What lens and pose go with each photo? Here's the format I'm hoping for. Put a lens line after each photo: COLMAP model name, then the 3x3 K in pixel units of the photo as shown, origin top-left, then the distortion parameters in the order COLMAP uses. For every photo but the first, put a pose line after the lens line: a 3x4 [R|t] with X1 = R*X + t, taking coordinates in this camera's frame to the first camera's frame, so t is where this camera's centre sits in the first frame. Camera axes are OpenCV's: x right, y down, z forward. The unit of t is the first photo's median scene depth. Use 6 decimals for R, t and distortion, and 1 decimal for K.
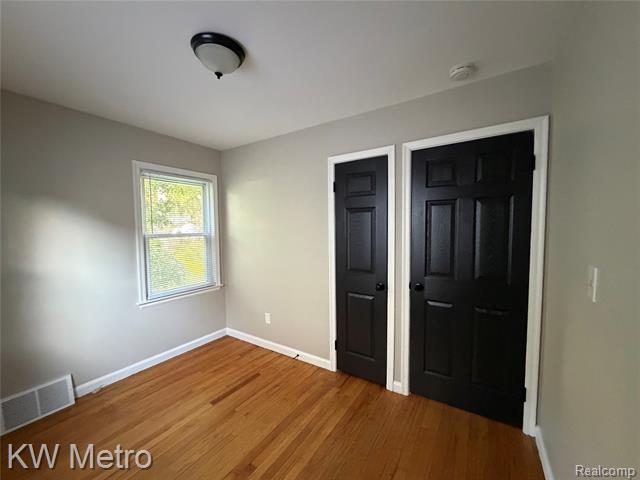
lens RADIAL K [[254.9, 0, 320.7], [0, 254.9, 239.4], [0, 0, 1]] dist [-0.000850, -0.000681]
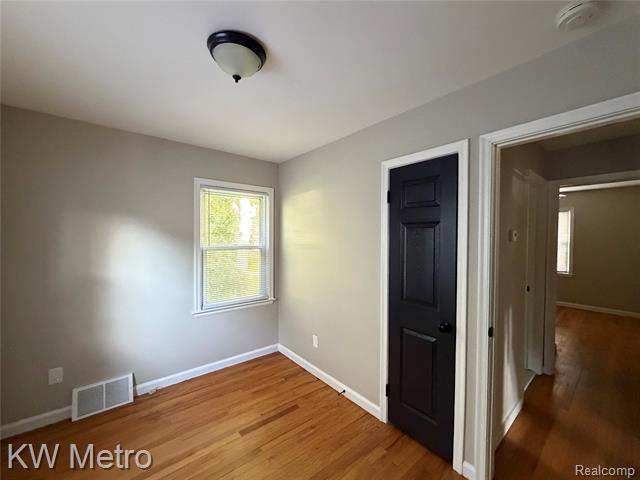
lens RADIAL K [[254.9, 0, 320.2], [0, 254.9, 239.8], [0, 0, 1]] dist [-0.000850, -0.000681]
pose [[0.953457, 0.022719, -0.300673, 0.094409], [-0.033993, 0.998899, -0.032316, -0.032640], [0.299608, 0.041033, 0.953180, 0.151181]]
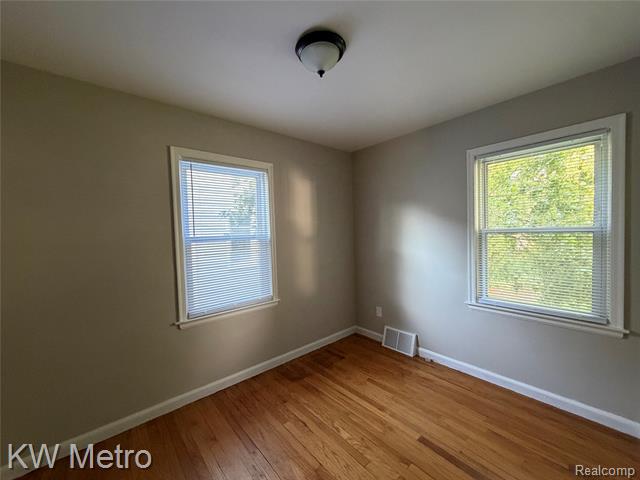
lens RADIAL K [[254.9, 0, 319.1], [0, 254.9, 241.8], [0, 0, 1]] dist [-0.000850, -0.000681]
pose [[-0.286251, 0.052310, -0.956726, 0.347482], [-0.026291, 0.997704, 0.062417, -0.016365], [0.957794, 0.043020, -0.284218, 0.769125]]
